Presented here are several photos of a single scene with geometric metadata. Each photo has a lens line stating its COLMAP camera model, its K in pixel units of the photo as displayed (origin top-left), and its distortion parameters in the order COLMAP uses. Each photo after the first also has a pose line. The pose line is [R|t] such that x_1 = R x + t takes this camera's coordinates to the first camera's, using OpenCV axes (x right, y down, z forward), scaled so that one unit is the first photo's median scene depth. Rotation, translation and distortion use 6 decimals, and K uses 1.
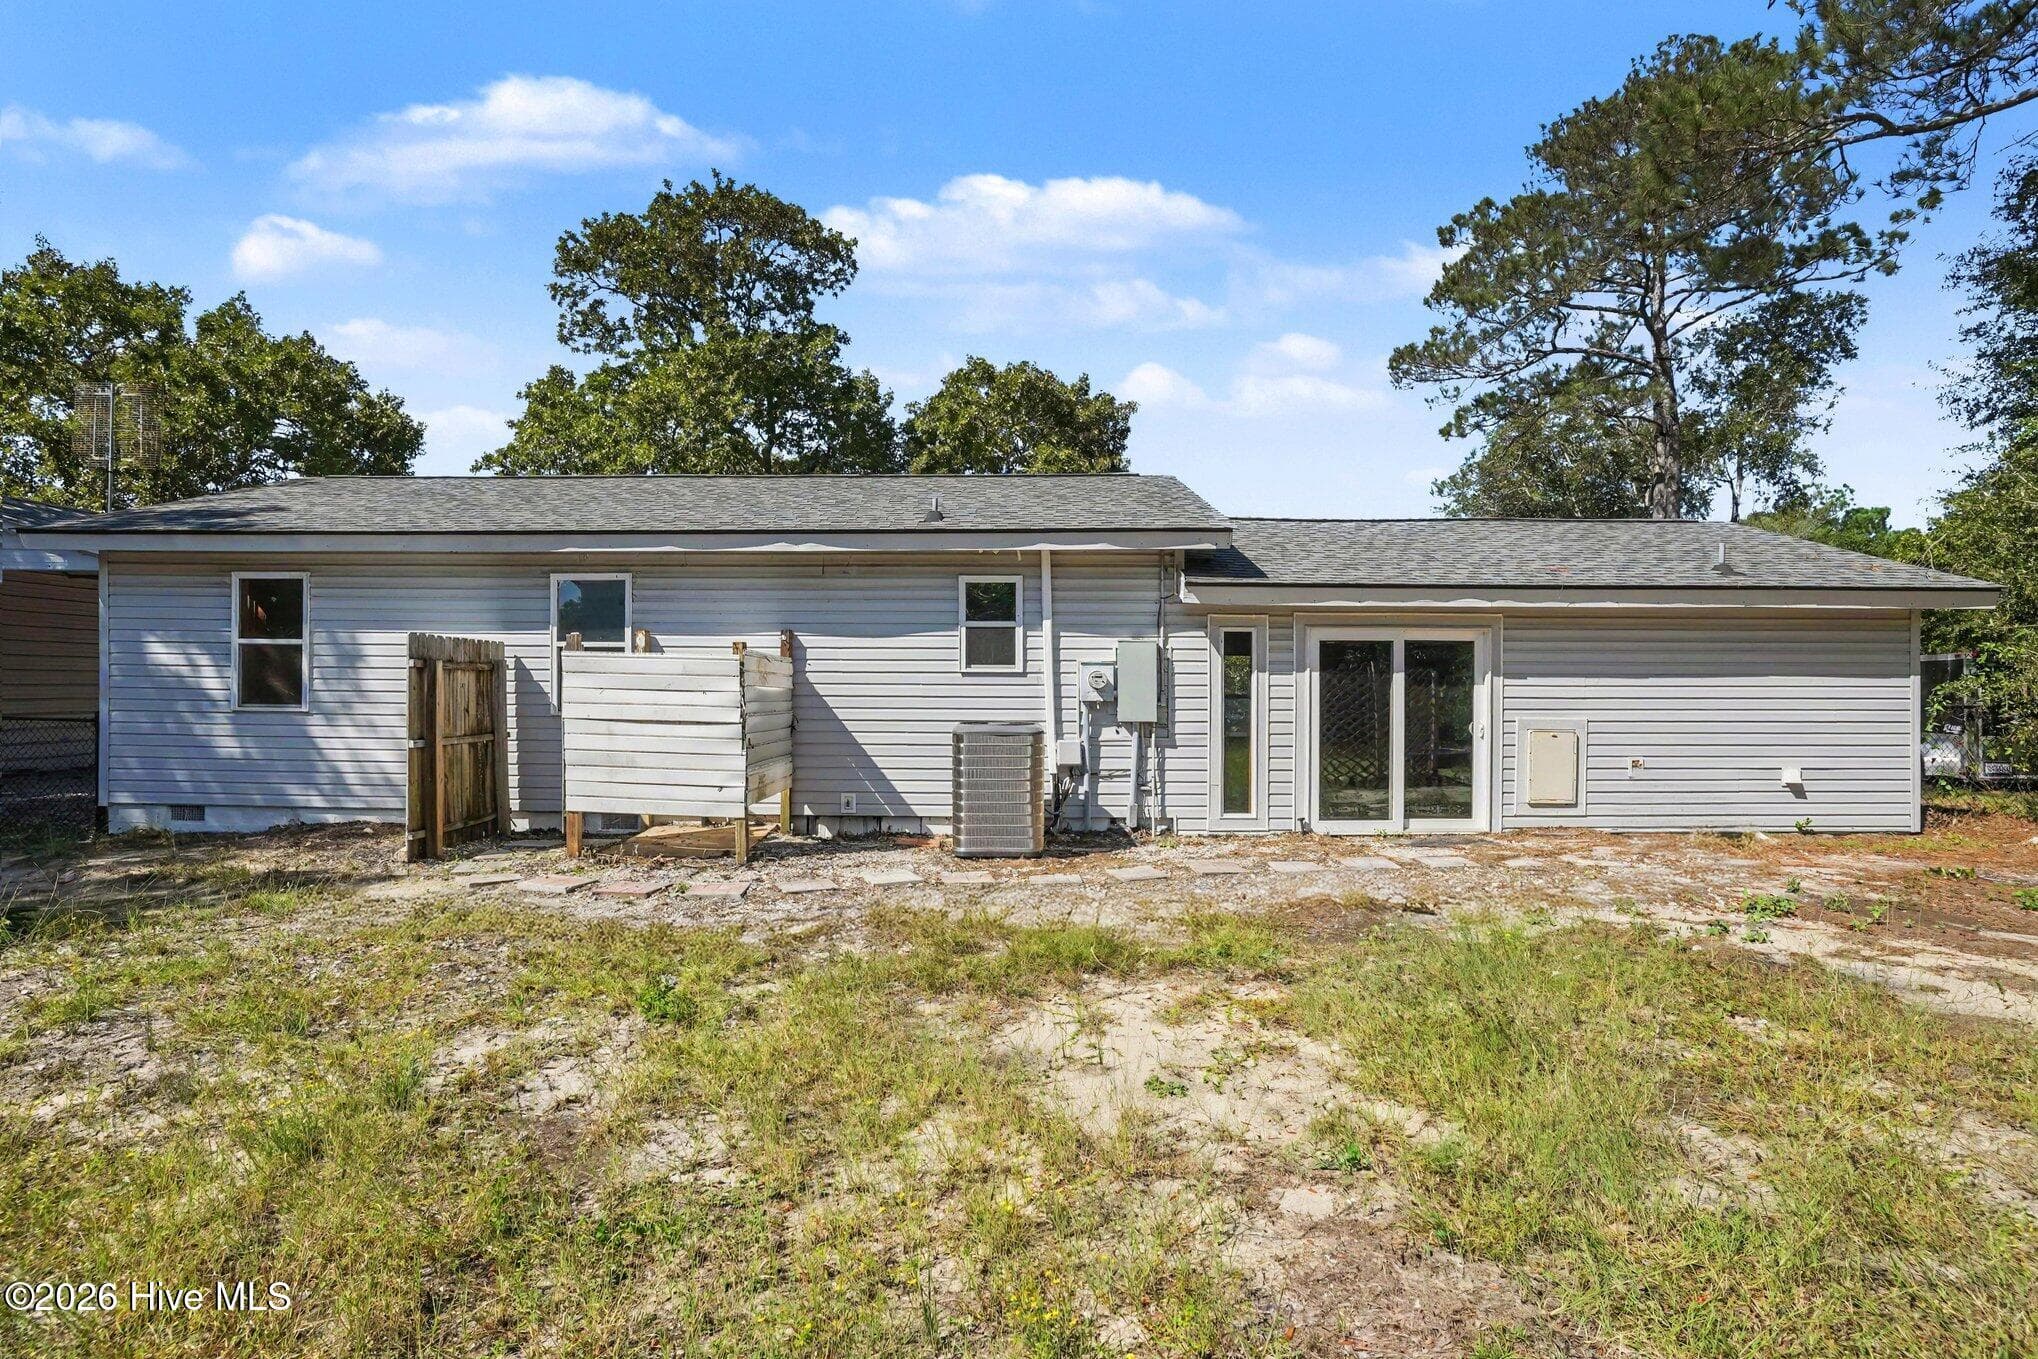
lens RADIAL K [[1038.6, 0, 1019.0], [0, 1038.6, 679.5], [0, 0, 1]] dist [-0.071593, 0.037709]
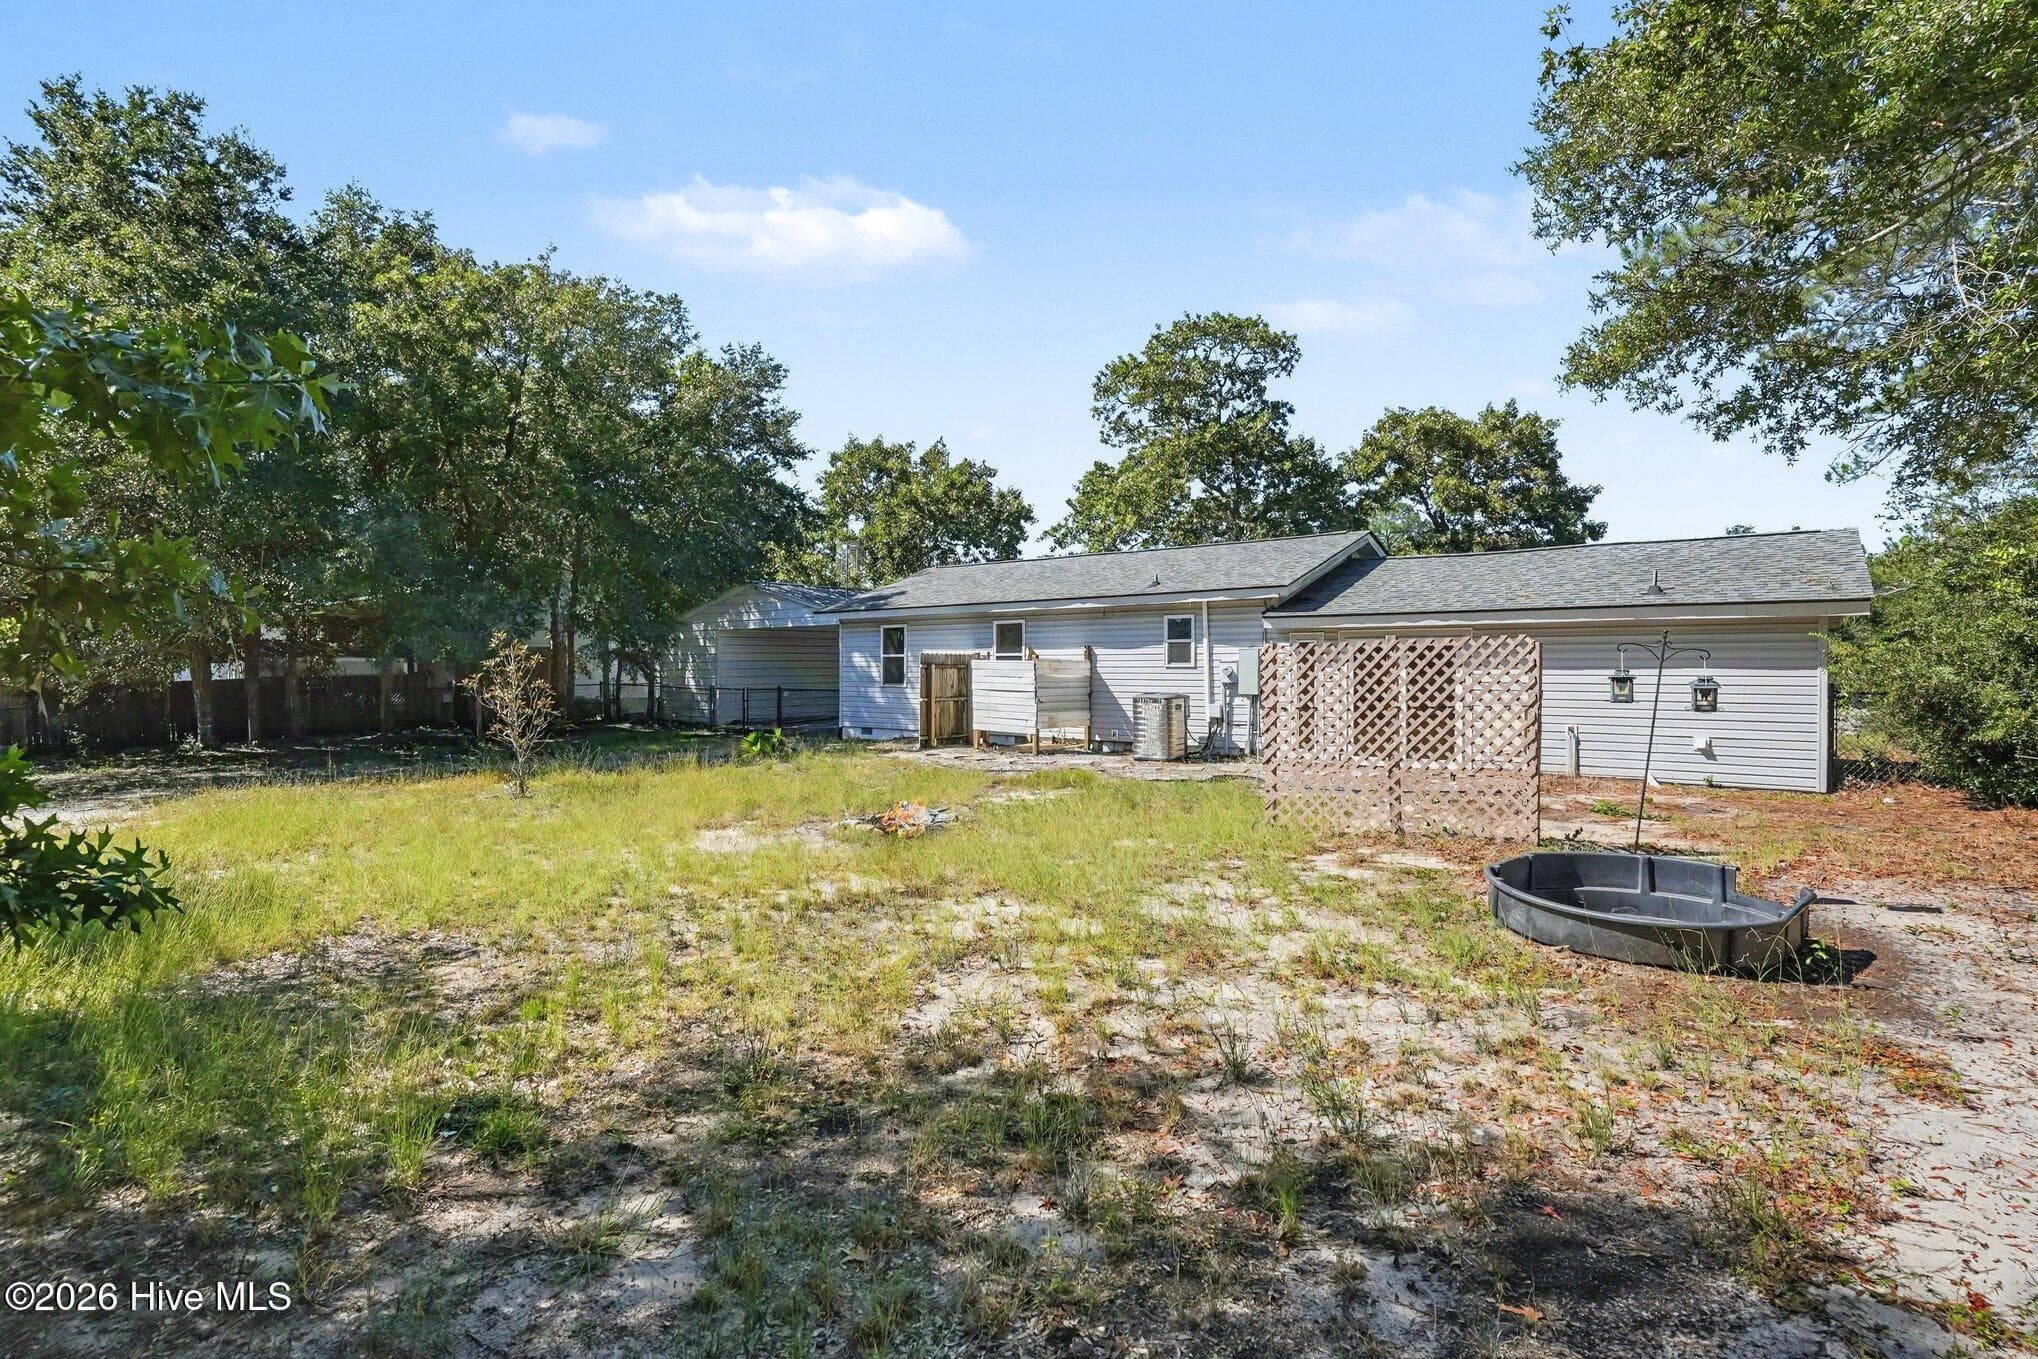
lens RADIAL K [[1038.6, 0, 1019.0], [0, 1038.6, 679.5], [0, 0, 1]] dist [-0.071593, 0.037709]
pose [[0.786480, 0.001876, -0.617612, 0.889838], [0.009715, 0.999834, 0.015408, -0.015753], [0.617539, -0.018118, 0.786332, -0.634046]]
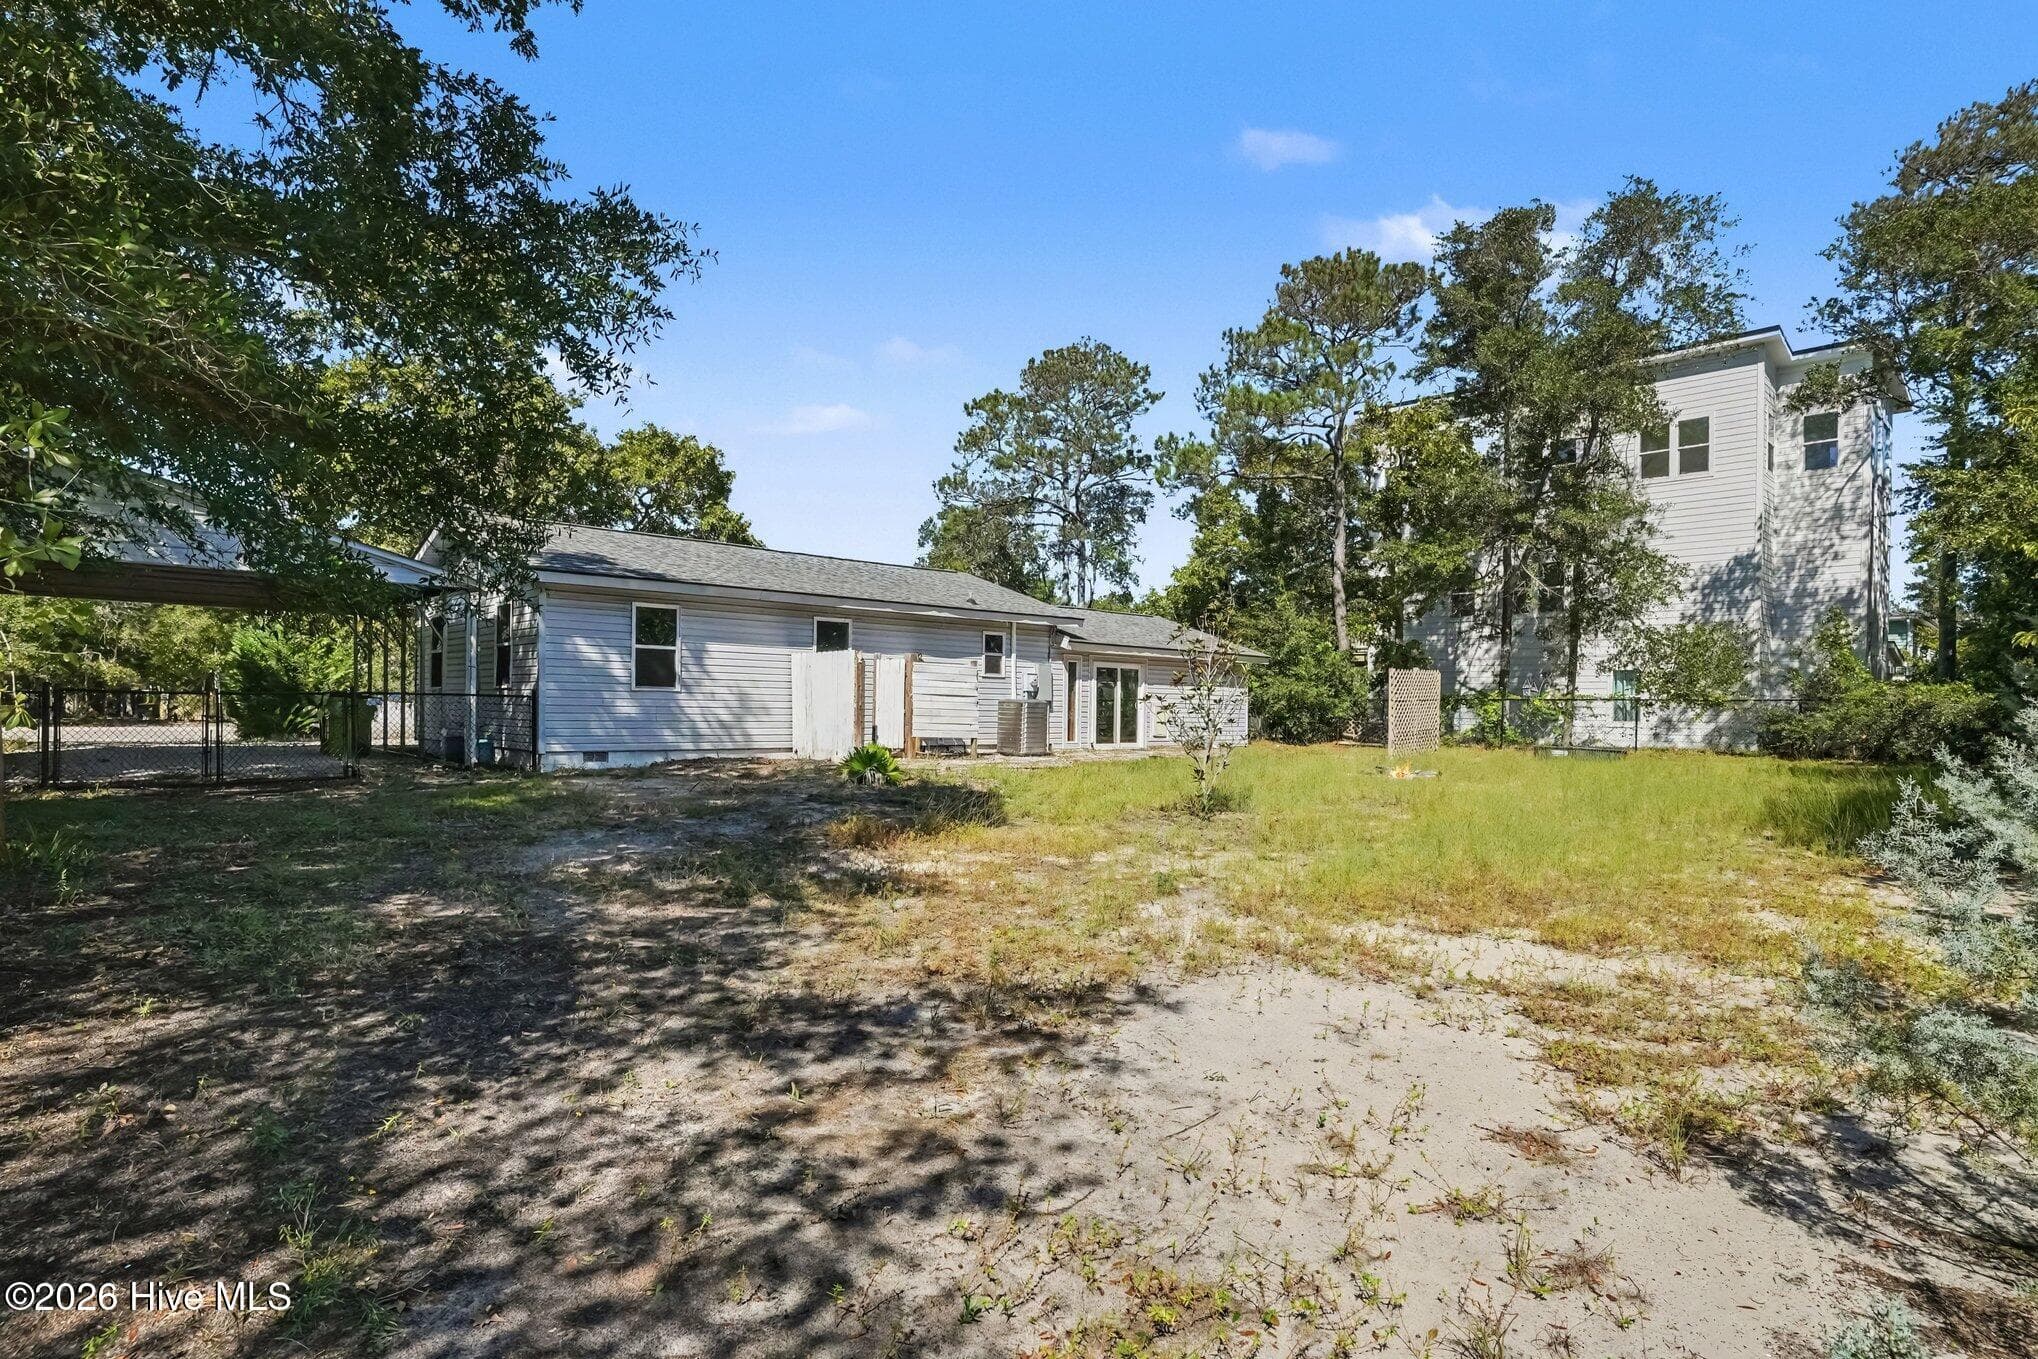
lens RADIAL K [[1038.6, 0, 1019.0], [0, 1038.6, 679.5], [0, 0, 1]] dist [-0.071593, 0.037709]
pose [[0.720681, 0.020936, 0.692951, -1.464800], [-0.023063, 0.999715, -0.006218, 0.010780], [-0.692883, -0.011500, 0.720958, -0.574356]]
